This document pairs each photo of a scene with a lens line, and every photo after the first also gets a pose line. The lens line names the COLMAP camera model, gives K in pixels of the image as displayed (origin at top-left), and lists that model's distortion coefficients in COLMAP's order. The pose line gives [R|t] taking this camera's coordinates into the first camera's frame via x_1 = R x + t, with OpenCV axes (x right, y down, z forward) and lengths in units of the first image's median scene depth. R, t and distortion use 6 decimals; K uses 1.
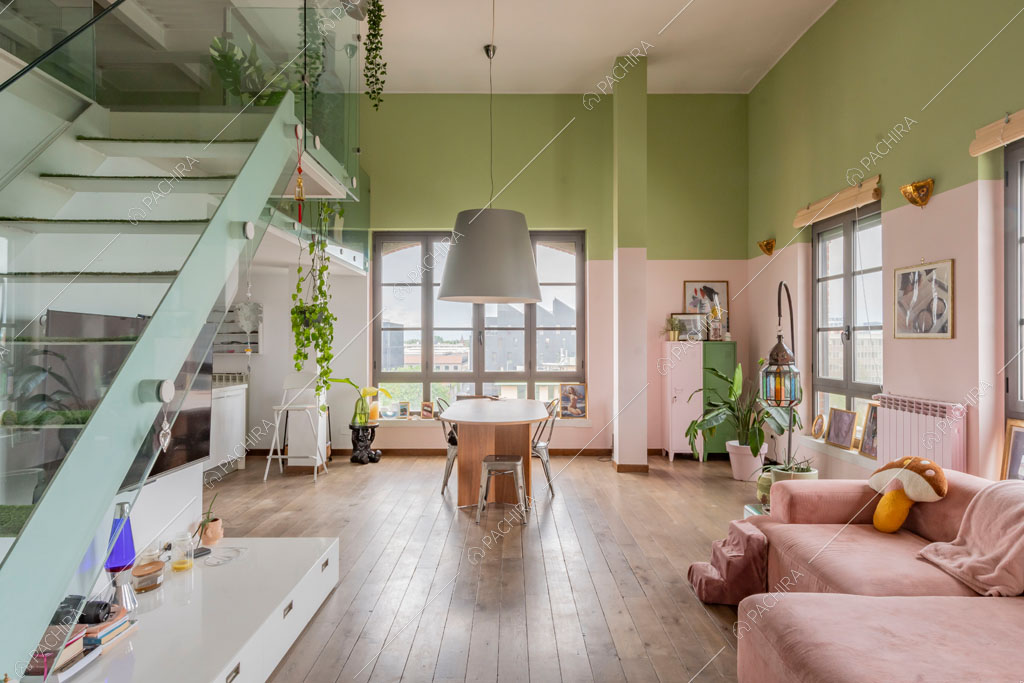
lens RADIAL K [[599.4, 0, 512.0], [0, 599.4, 342.7], [0, 0, 1]] dist [0.018181, -0.008012]
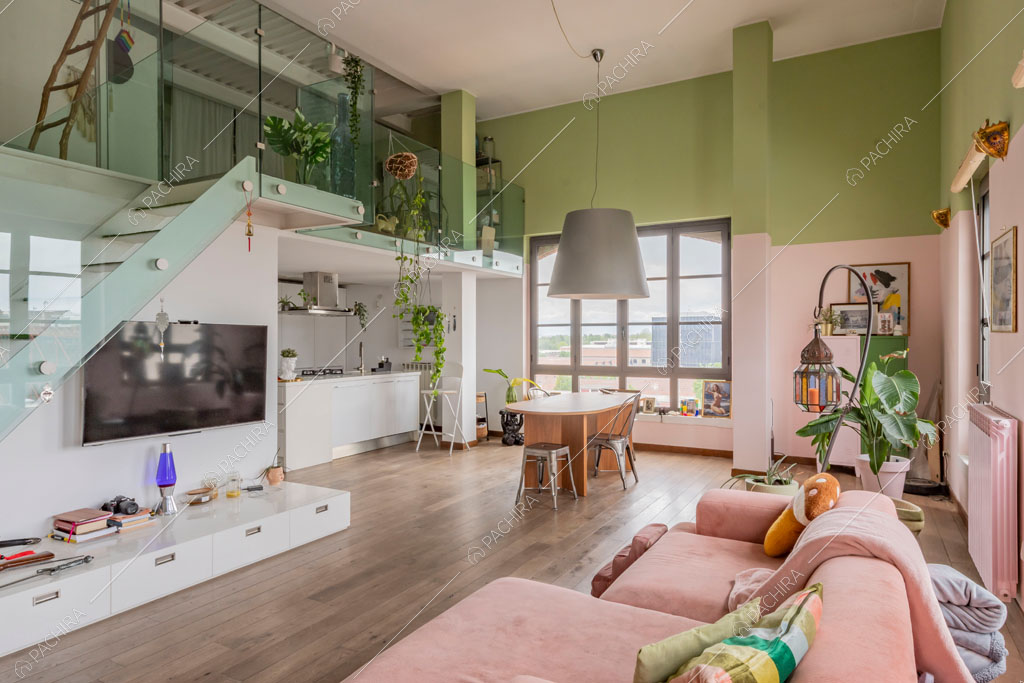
lens RADIAL K [[599.4, 0, 537.1], [0, 599.4, 341.4], [0, 0, 1]] dist [0.018181, -0.008012]
pose [[0.882041, 0.001953, -0.471168, 0.321685], [0.001182, 0.999979, 0.006357, -0.000544], [0.471171, -0.006164, 0.882020, 0.033581]]
